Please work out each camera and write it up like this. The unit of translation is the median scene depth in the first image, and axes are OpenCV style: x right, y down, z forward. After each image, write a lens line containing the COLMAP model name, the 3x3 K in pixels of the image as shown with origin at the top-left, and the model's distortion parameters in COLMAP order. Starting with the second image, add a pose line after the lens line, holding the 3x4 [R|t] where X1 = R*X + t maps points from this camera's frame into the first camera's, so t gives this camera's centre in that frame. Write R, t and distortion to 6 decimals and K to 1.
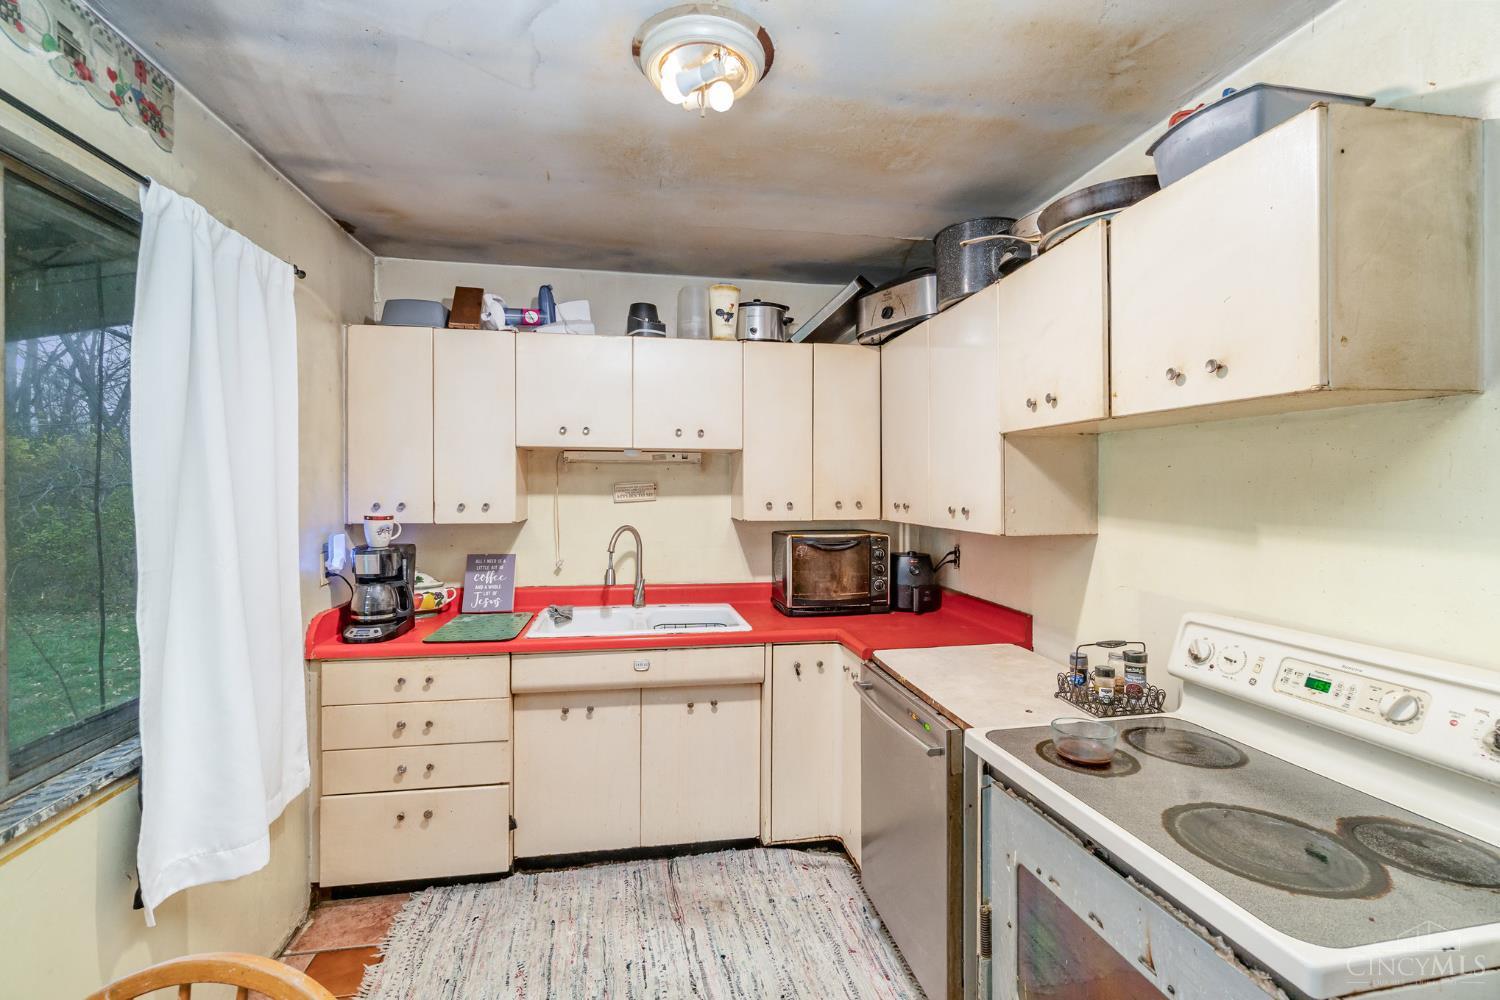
lens RADIAL K [[658.5, 0, 740.3], [0, 658.5, 488.5], [0, 0, 1]] dist [-0.004741, 0.000131]
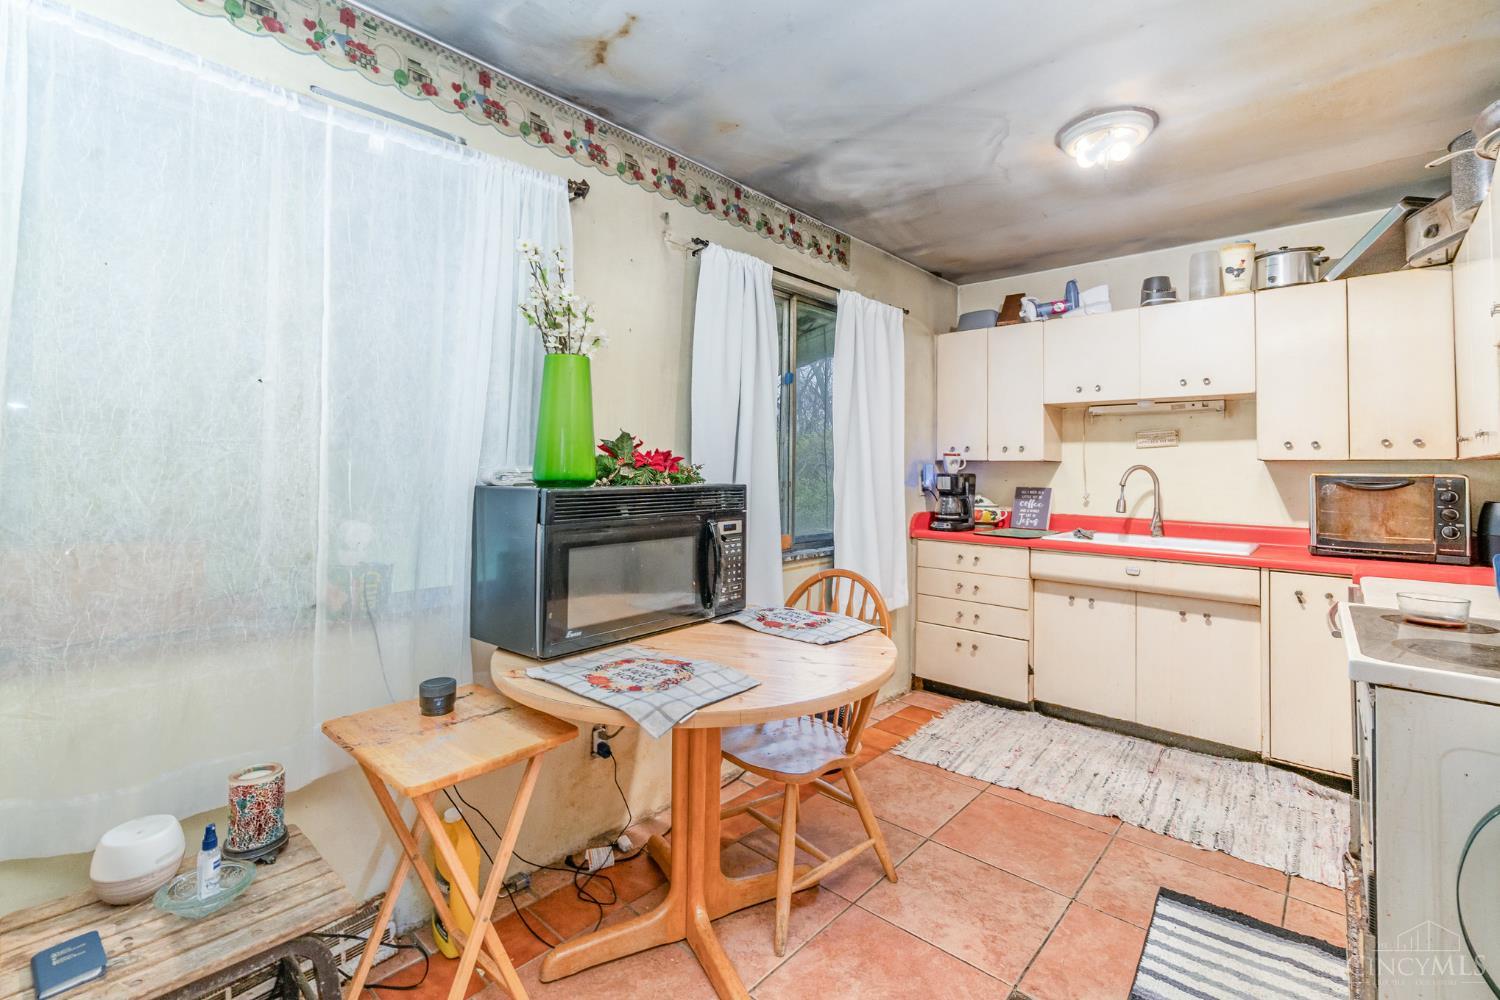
lens RADIAL K [[658.5, 0, 740.3], [0, 658.5, 488.5], [0, 0, 1]] dist [-0.004741, 0.000131]
pose [[0.614653, 0.025902, -0.788373, 0.358067], [-0.011983, 0.999652, 0.023500, 0.087500], [0.788707, -0.004997, 0.614749, -0.345647]]
